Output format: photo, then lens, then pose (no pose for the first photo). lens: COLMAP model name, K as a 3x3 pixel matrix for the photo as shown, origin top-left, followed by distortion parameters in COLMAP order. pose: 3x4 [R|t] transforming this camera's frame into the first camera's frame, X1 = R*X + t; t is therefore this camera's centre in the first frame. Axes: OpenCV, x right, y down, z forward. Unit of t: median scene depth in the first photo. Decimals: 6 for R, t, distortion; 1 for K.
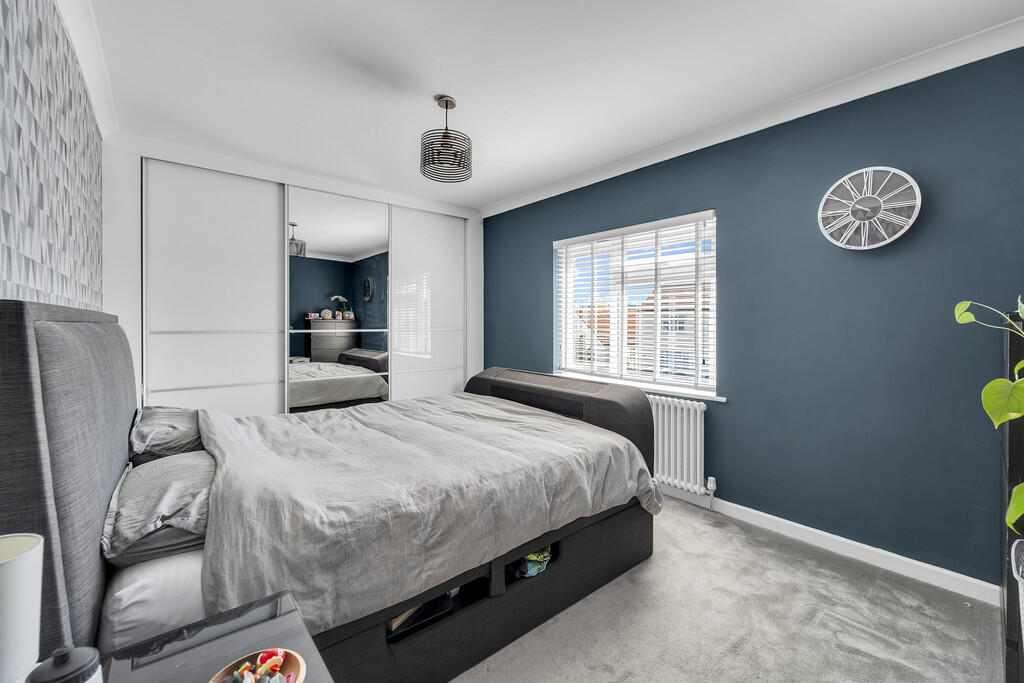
lens RADIAL K [[421.4, 0, 514.7], [0, 421.4, 332.0], [0, 0, 1]] dist [-0.002860, 0.000448]
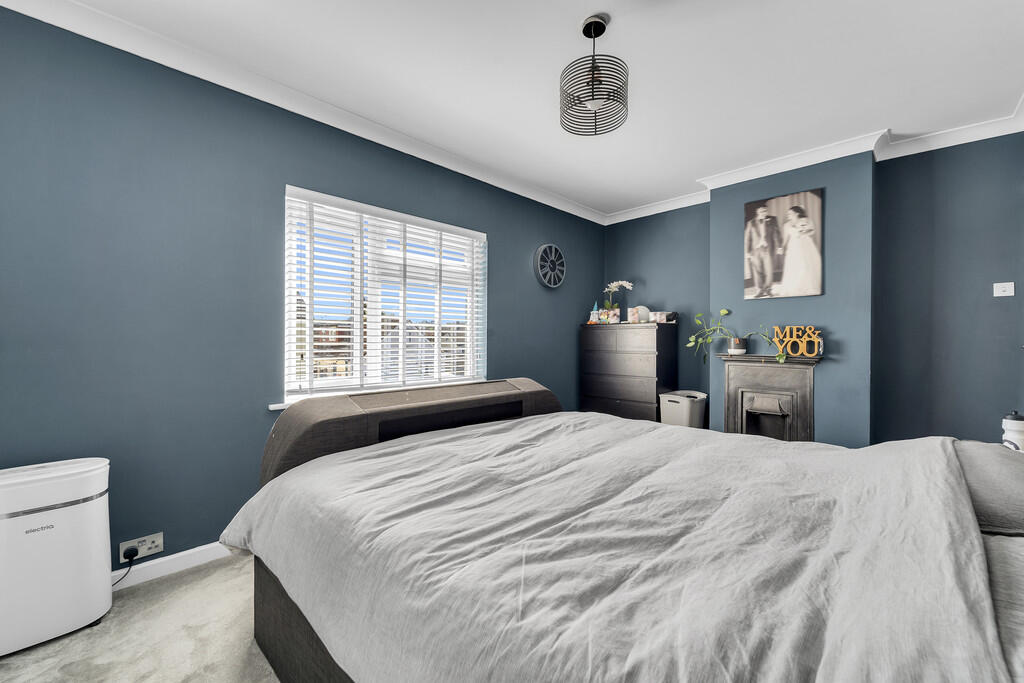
lens RADIAL K [[421.4, 0, 515.7], [0, 421.4, 340.2], [0, 0, 1]] dist [-0.002860, 0.000448]
pose [[-0.085481, -0.007627, 0.996311, -0.775870], [0.011745, 0.999894, 0.008662, 0.013355], [-0.996271, 0.012442, -0.085382, 1.020238]]
